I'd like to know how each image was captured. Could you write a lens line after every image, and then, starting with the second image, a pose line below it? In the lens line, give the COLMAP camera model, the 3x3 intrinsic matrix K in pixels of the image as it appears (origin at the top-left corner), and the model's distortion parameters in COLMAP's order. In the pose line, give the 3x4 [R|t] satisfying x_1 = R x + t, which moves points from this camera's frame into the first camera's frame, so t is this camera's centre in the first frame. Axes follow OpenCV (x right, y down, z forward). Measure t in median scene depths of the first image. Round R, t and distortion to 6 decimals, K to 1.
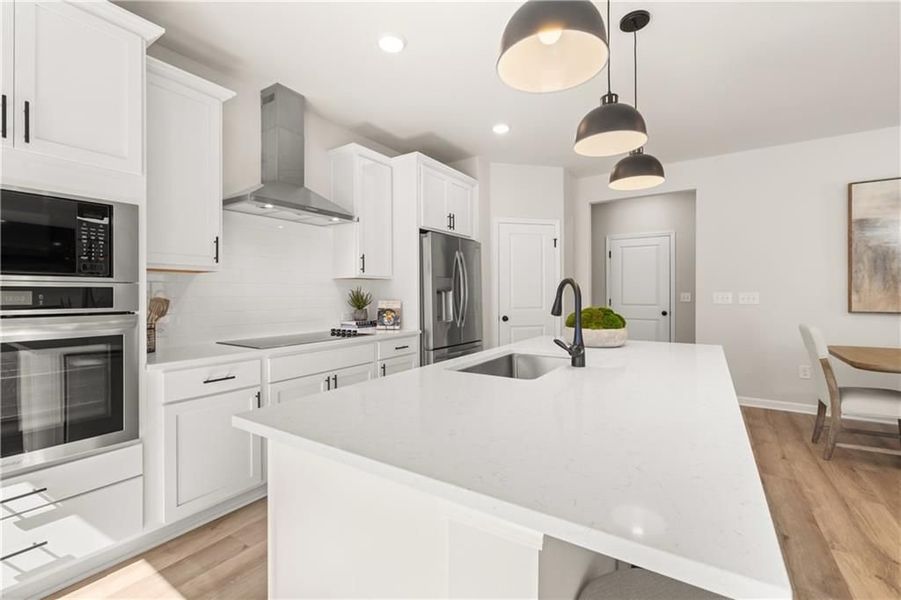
lens RADIAL K [[389.1, 0, 451.3], [0, 389.1, 296.3], [0, 0, 1]] dist [-0.004608, 0.001005]
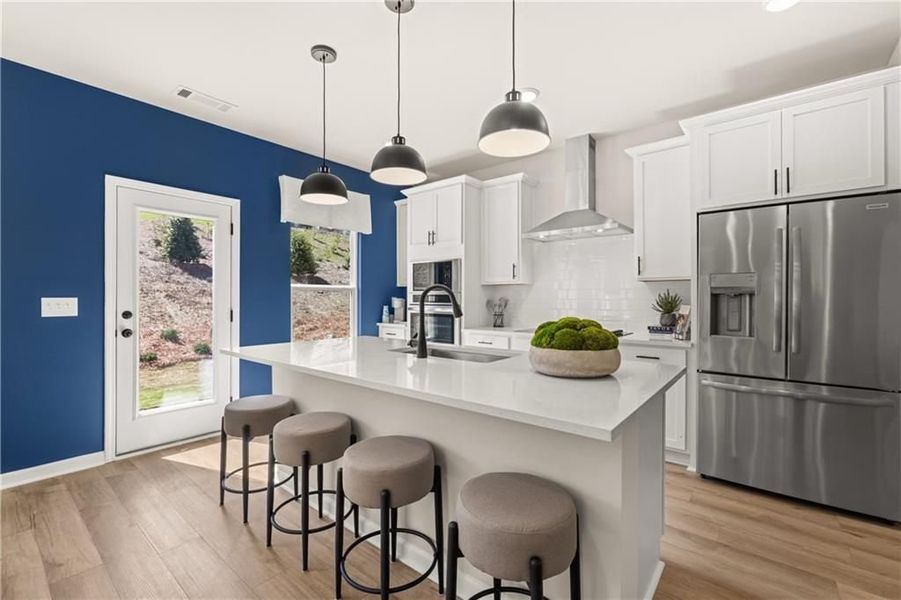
lens RADIAL K [[389.1, 0, 449.1], [0, 389.1, 299.0], [0, 0, 1]] dist [-0.004608, 0.001005]
pose [[-0.106600, 0.006096, -0.994283, 0.735953], [-0.005571, 0.999962, 0.006729, -0.005144], [0.994286, 0.006257, -0.106562, 0.582281]]
